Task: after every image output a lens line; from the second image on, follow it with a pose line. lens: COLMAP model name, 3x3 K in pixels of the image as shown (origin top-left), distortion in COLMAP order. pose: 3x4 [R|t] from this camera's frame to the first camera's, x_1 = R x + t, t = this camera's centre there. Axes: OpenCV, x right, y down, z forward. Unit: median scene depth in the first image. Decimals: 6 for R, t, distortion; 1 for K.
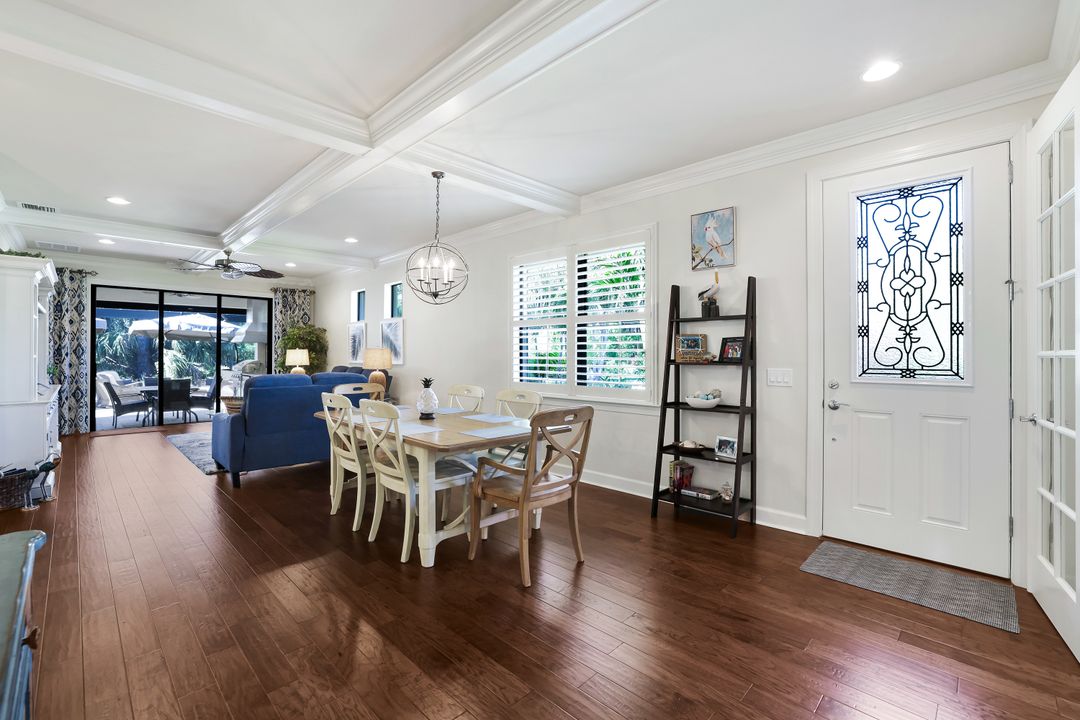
lens RADIAL K [[492.0, 0, 536.2], [0, 492.0, 352.1], [0, 0, 1]] dist [-0.044743, 0.018020]
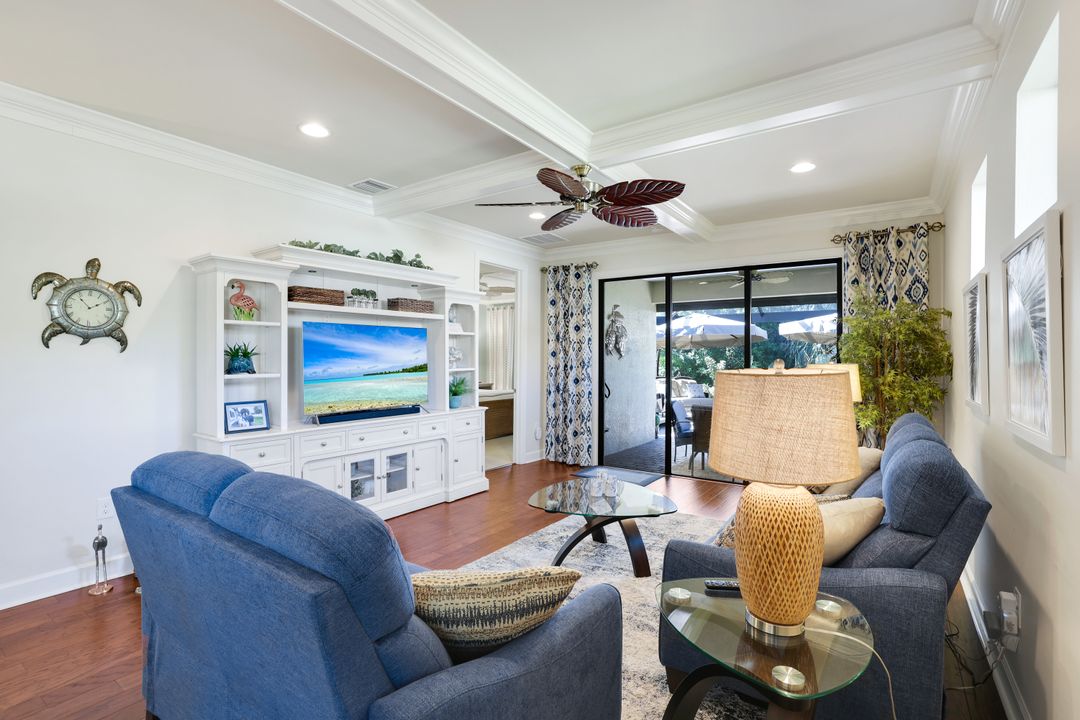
lens RADIAL K [[492.0, 0, 536.2], [0, 492.0, 352.1], [0, 0, 1]] dist [-0.044743, 0.018020]
pose [[0.158792, -0.010217, -0.987259, -0.178982], [-0.000277, 0.999946, -0.010393, -0.014485], [0.987312, 0.001924, 0.158780, 1.080538]]
